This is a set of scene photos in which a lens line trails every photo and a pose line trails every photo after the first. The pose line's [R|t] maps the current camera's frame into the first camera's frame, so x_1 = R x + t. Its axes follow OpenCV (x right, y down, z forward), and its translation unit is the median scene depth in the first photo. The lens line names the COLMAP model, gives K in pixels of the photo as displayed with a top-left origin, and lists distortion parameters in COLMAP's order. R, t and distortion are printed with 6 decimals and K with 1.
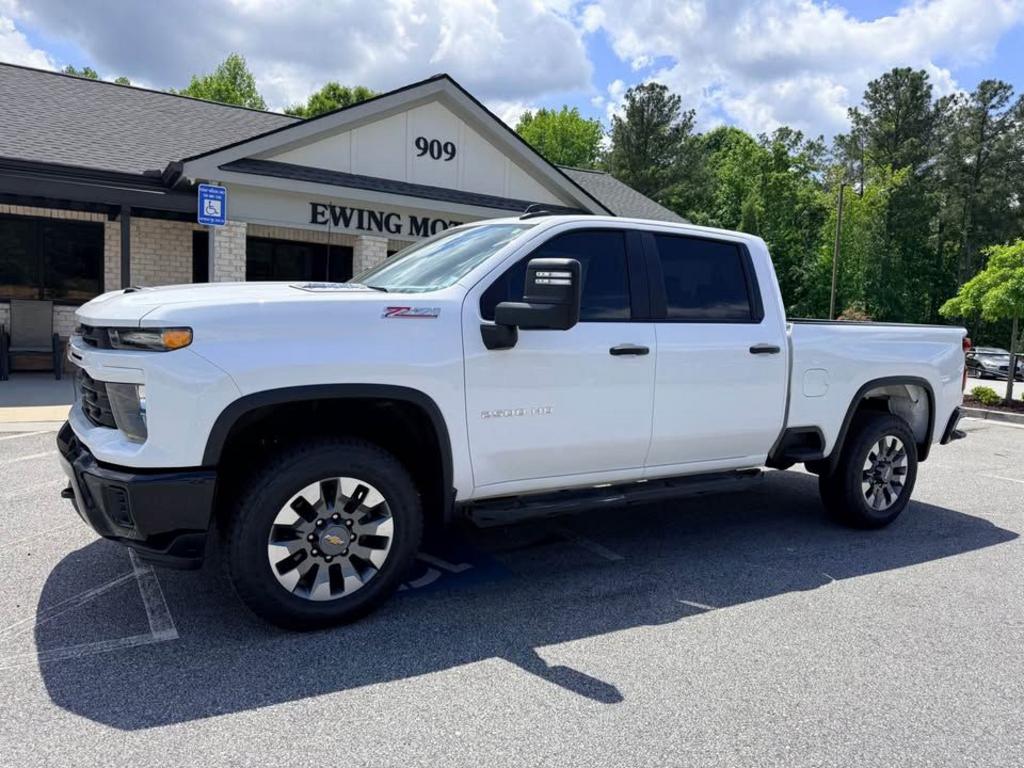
lens RADIAL K [[711.4, 0, 514.7], [0, 711.4, 389.2], [0, 0, 1]] dist [0.055870, -0.073759]
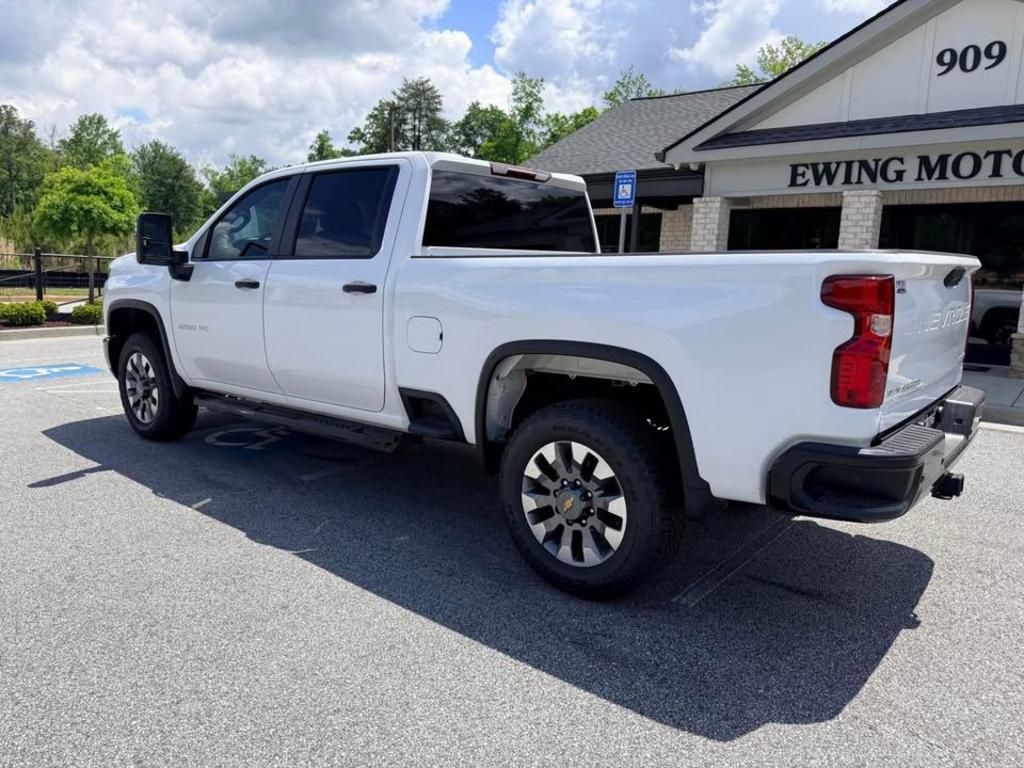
lens RADIAL K [[758.9, 0, 511.6], [0, 758.9, 362.7], [0, 0, 1]] dist [-0.006723, -0.006221]
pose [[0.315948, 0.071980, -0.946042, 0.531032], [-0.104705, 0.993673, 0.040636, -0.009213], [0.942981, 0.086217, 0.321485, 0.362732]]
